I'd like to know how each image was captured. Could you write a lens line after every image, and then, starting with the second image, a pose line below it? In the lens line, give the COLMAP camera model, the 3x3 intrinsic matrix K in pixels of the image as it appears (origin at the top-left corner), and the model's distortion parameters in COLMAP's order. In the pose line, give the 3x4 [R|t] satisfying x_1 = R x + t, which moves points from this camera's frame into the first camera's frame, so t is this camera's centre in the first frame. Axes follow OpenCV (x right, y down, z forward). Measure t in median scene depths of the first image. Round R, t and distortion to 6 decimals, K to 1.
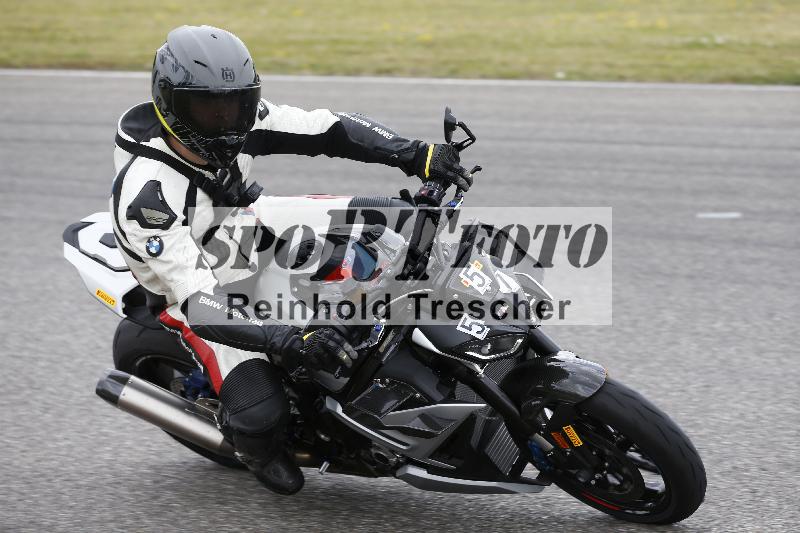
lens RADIAL K [[2857.9, 0, 400.0], [0, 2857.9, 266.5], [0, 0, 1]] dist [1.056415, 0.281343]
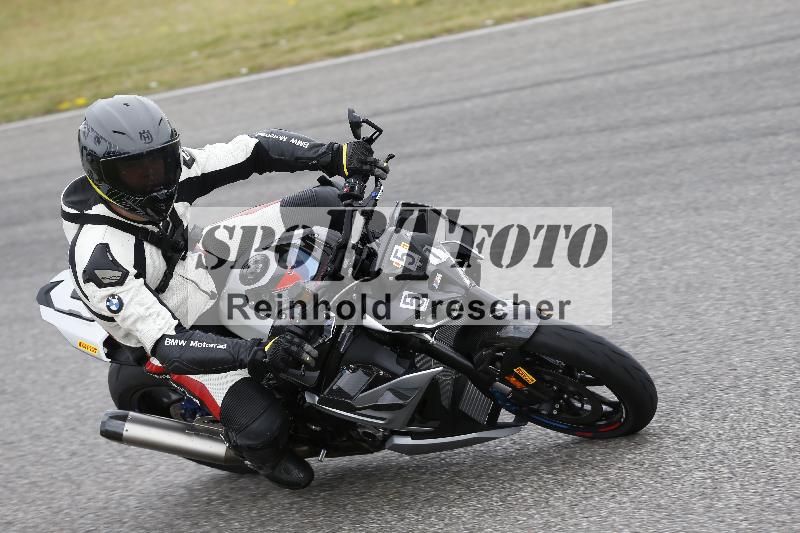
lens RADIAL K [[4578.5, 0, 400.0], [0, 4578.5, 266.5], [0, 0, 1]] dist [0.500815, 8.837664]
pose [[0.972710, -0.227862, -0.043746, 0.096995], [0.229027, 0.973132, 0.023696, -0.033950], [0.037171, -0.033069, 0.998762, -0.733829]]
